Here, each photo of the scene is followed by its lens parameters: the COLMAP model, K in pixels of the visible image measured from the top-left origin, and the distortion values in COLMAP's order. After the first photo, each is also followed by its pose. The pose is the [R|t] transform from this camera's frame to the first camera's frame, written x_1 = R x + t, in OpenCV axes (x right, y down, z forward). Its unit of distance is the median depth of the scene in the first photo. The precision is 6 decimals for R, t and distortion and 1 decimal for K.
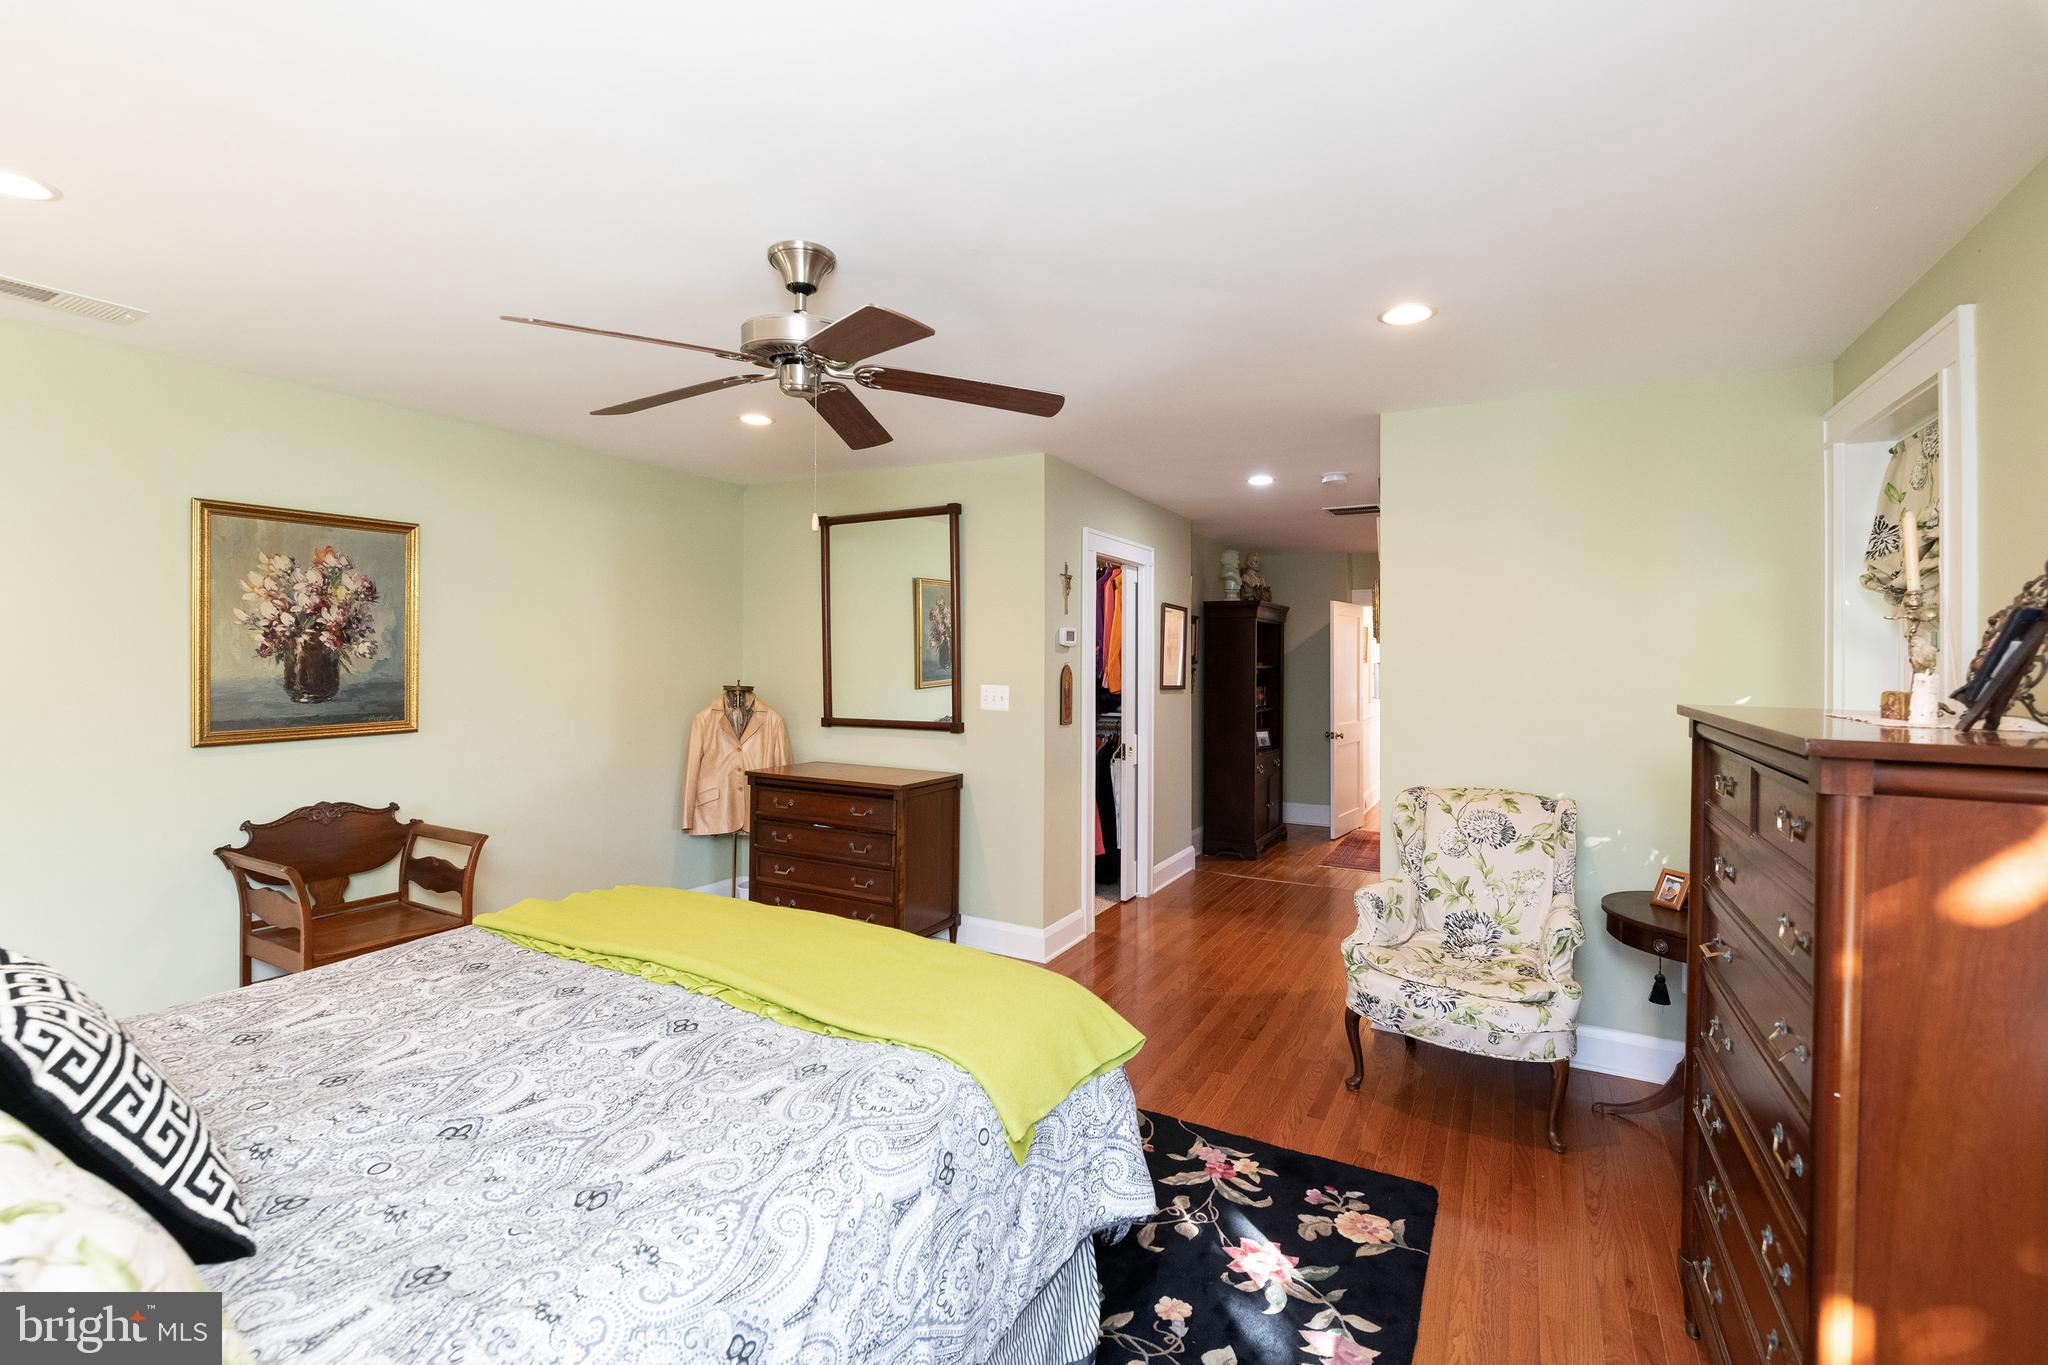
lens RADIAL K [[904.8, 0, 1024.3], [0, 904.8, 666.6], [0, 0, 1]] dist [-0.000072, -0.000159]
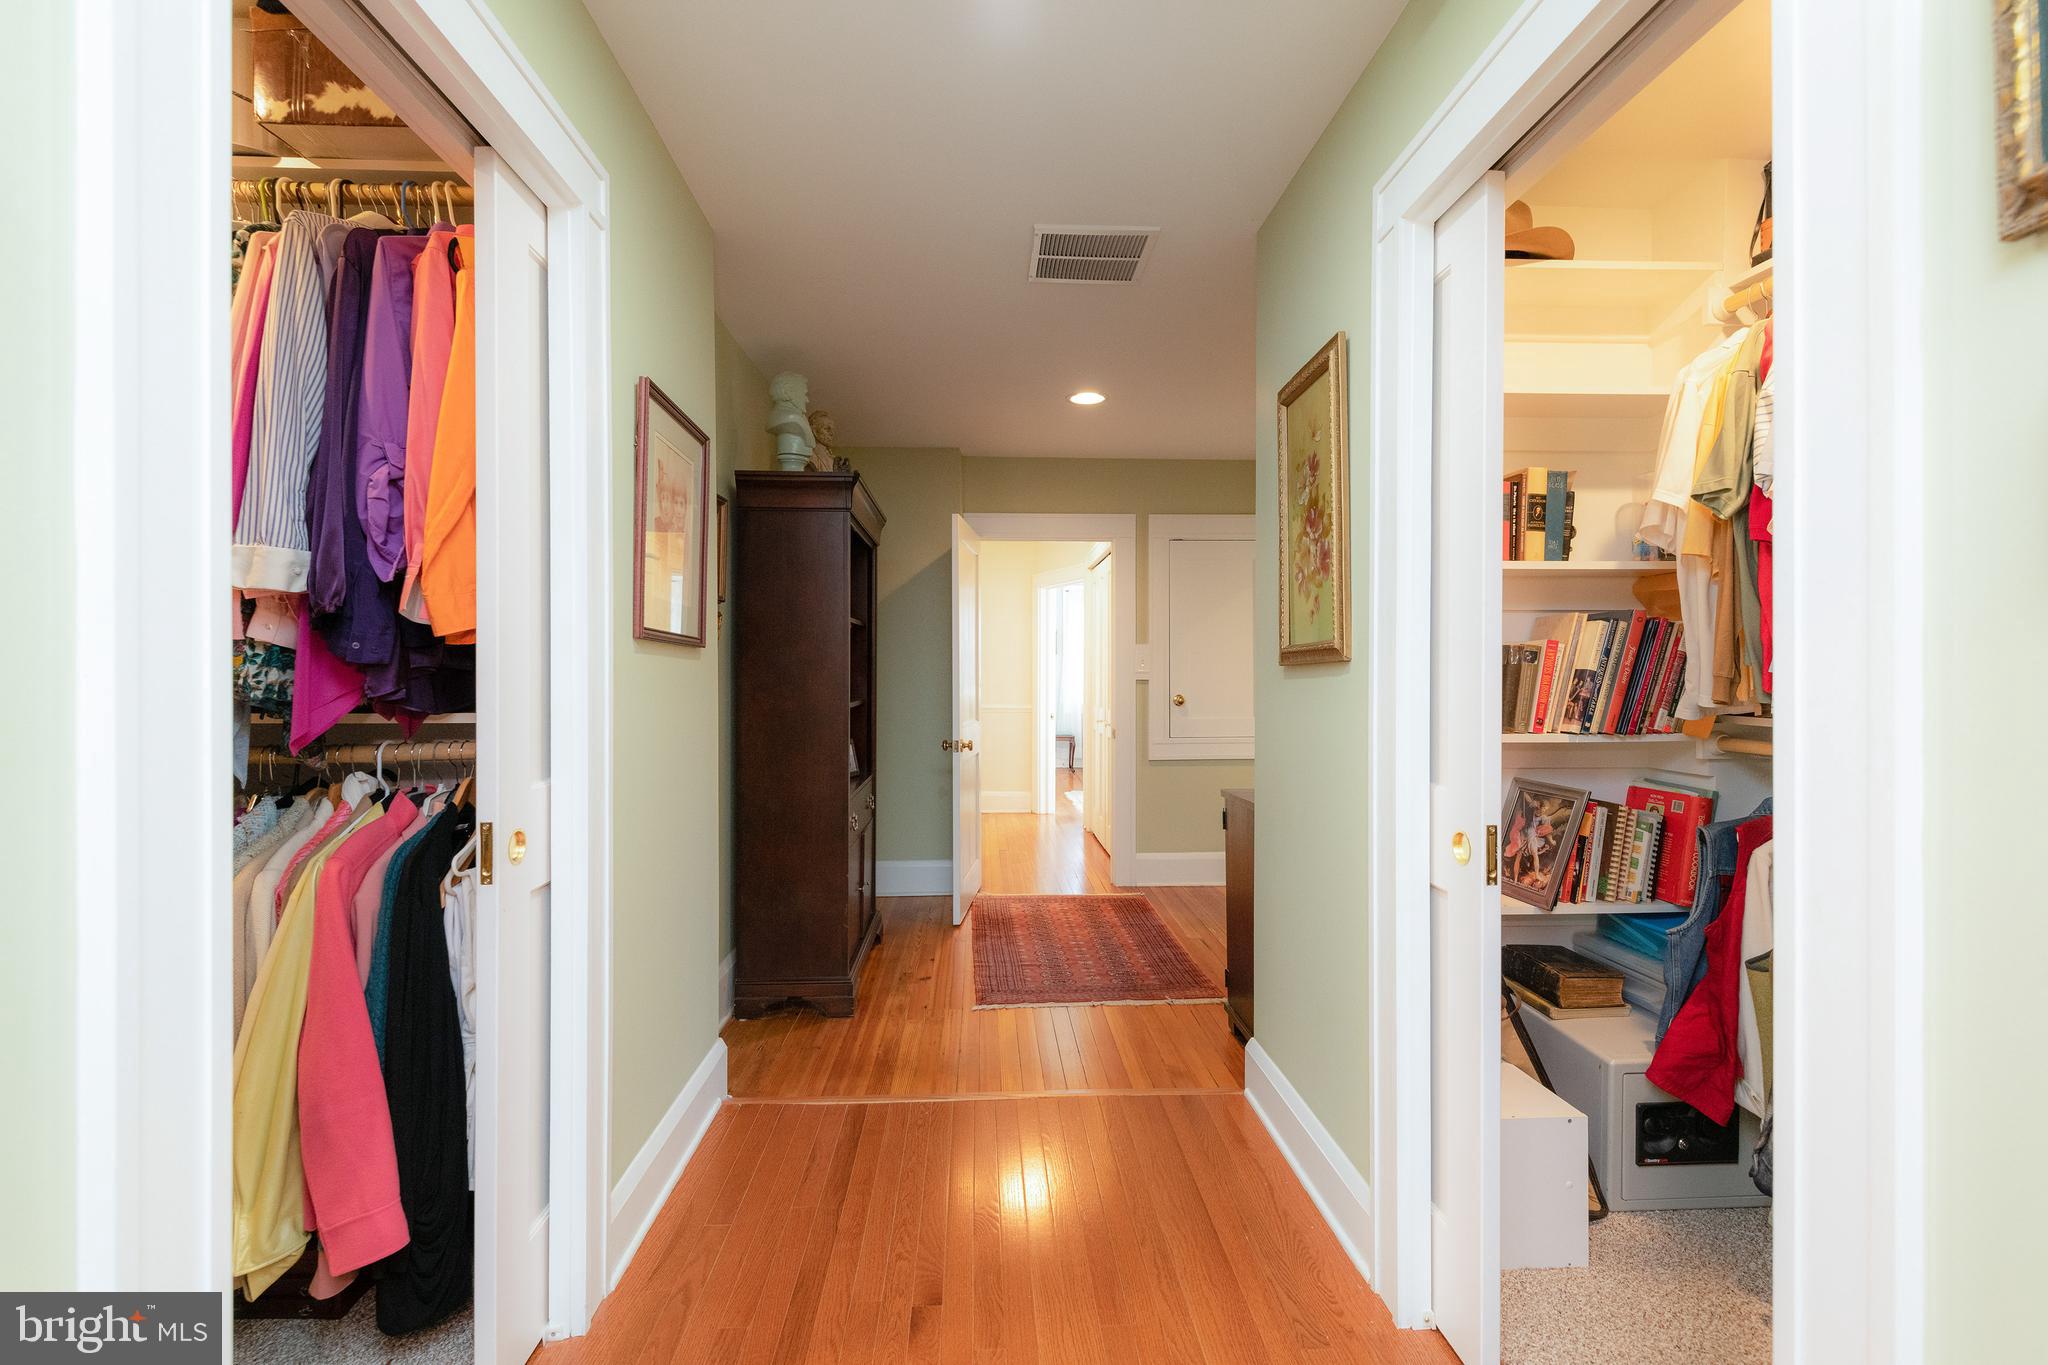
lens RADIAL K [[904.8, 0, 1024.3], [0, 904.8, 666.6], [0, 0, 1]] dist [-0.000072, -0.000159]
pose [[0.853865, -0.000913, 0.520493, 0.083913], [0.004214, 0.999978, -0.005158, 0.031872], [-0.520477, 0.006598, 0.853850, 0.534234]]
